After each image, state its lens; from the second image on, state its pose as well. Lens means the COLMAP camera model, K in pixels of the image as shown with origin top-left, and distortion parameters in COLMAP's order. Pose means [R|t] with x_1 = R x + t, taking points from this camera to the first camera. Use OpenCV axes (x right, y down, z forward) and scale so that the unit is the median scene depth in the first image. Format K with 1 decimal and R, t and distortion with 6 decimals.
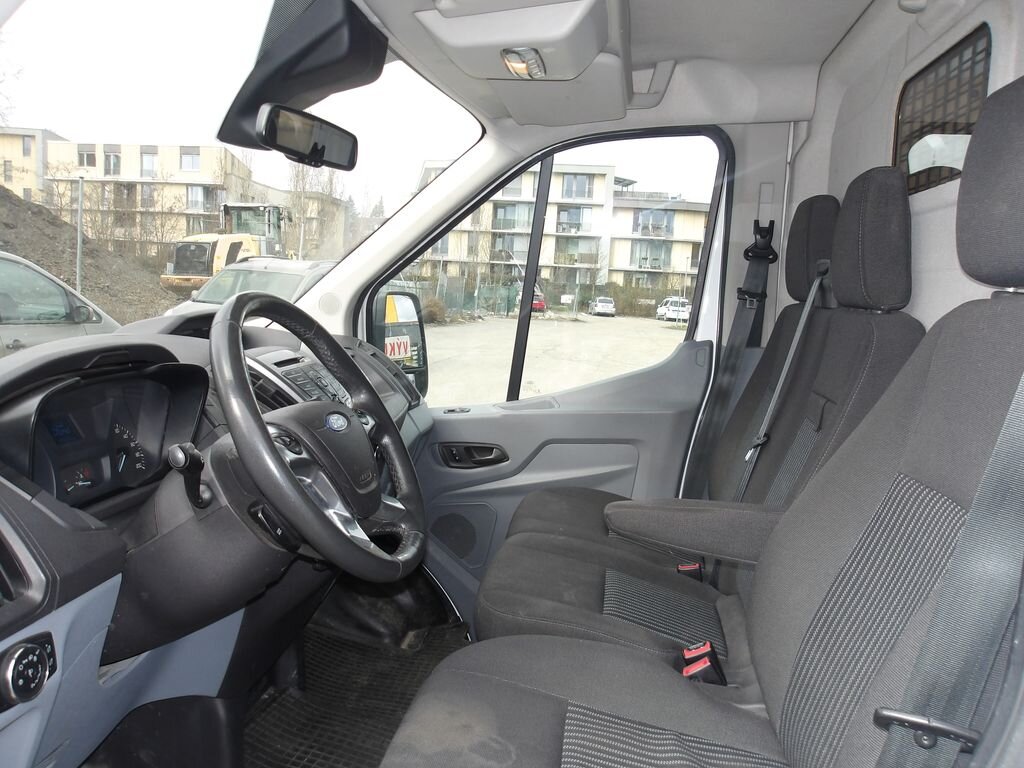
lens RADIAL K [[837.0, 0, 502.3], [0, 837.0, 385.1], [0, 0, 1]] dist [-0.003072, -0.003158]
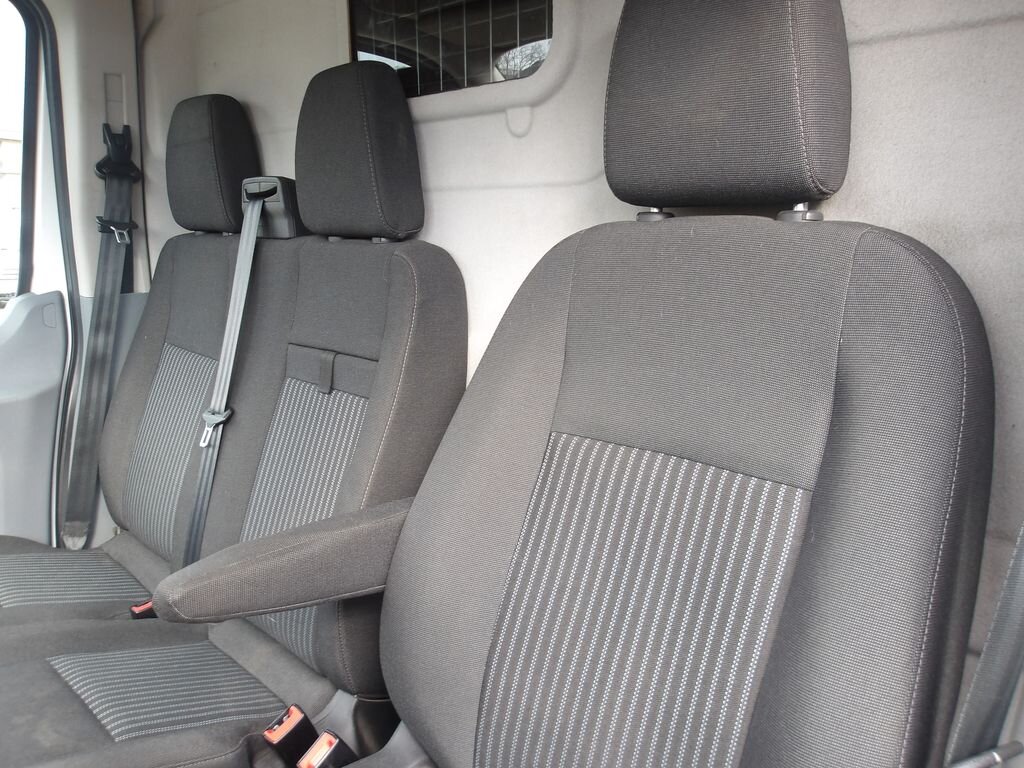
lens RADIAL K [[852.8, 0, 506.4], [0, 852.8, 378.7], [0, 0, 1]] dist [0.020251, -0.008022]
pose [[0.612986, -0.194781, 0.765708, -0.127597], [0.128299, 0.980812, 0.146789, -0.049877], [-0.779608, 0.008260, 0.626214, 0.298243]]
